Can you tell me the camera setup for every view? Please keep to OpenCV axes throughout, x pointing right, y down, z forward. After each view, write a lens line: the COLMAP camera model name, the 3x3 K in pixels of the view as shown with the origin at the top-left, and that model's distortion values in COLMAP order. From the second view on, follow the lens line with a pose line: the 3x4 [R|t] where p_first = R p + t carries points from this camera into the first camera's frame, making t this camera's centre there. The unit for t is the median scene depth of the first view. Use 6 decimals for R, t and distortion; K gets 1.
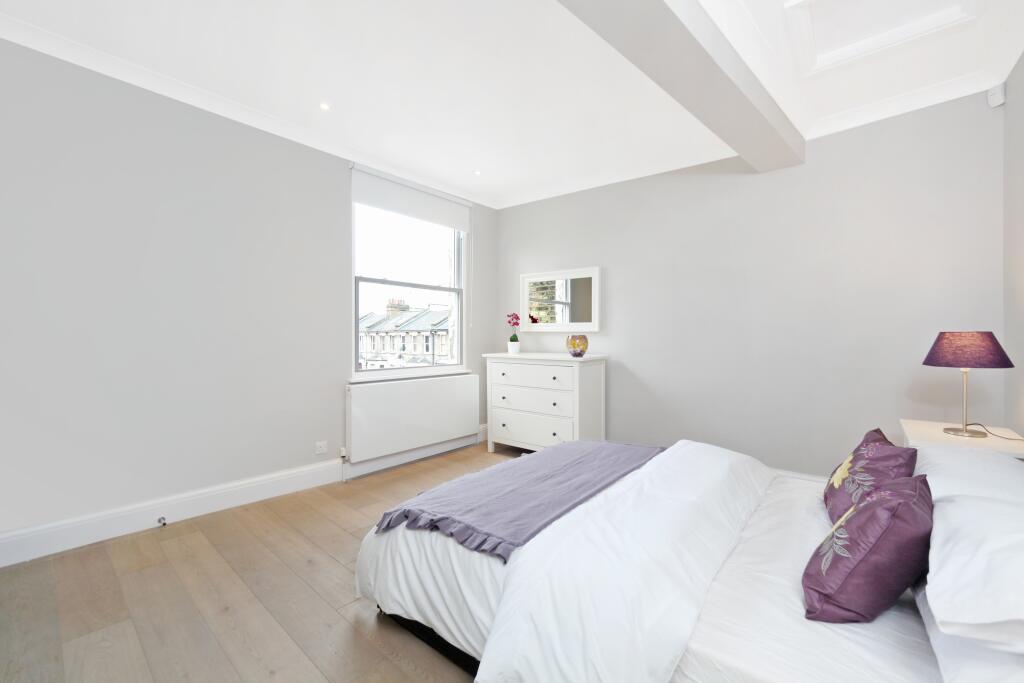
lens RADIAL K [[416.4, 0, 514.1], [0, 416.4, 338.8], [0, 0, 1]] dist [0.001318, 0.000013]
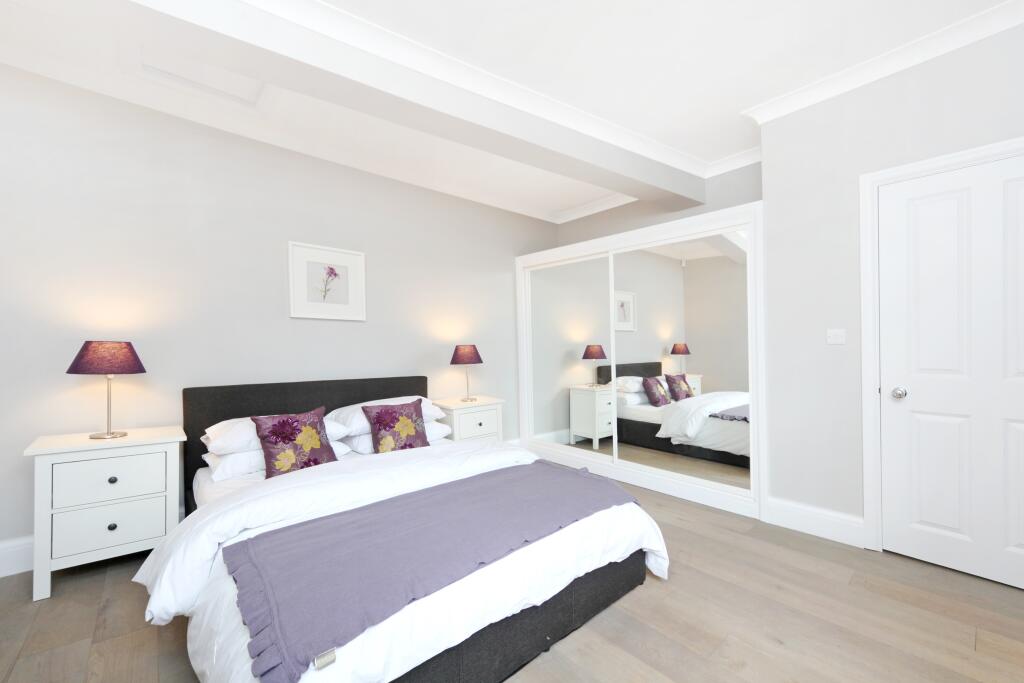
lens RADIAL K [[416.4, 0, 514.0], [0, 416.4, 339.2], [0, 0, 1]] dist [0.001318, 0.000013]
pose [[-0.981622, -0.000246, 0.190836, -0.090767], [-0.001632, 0.999973, -0.007106, -0.009131], [-0.190829, -0.007287, -0.981596, 1.053635]]
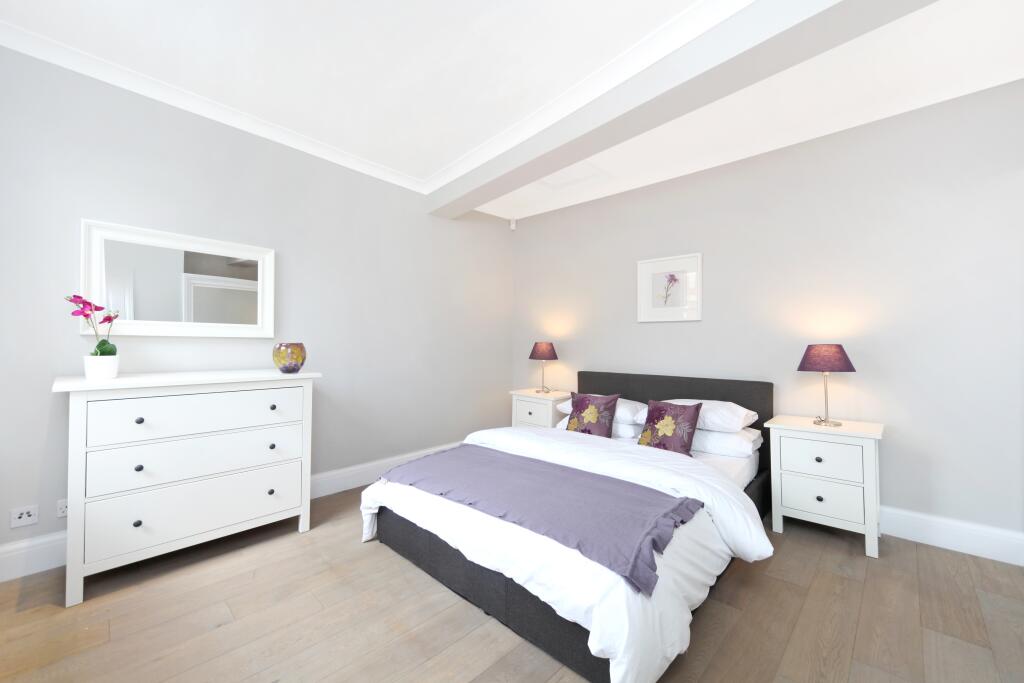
lens RADIAL K [[391.8, 0, 514.4], [0, 391.8, 345.2], [0, 0, 1]] dist [-0.019376, -0.000139]
pose [[0.079696, -0.001879, 0.996817, -0.479968], [0.003668, 0.999992, 0.001591, -0.003738], [-0.996812, 0.003530, 0.079702, 0.565078]]
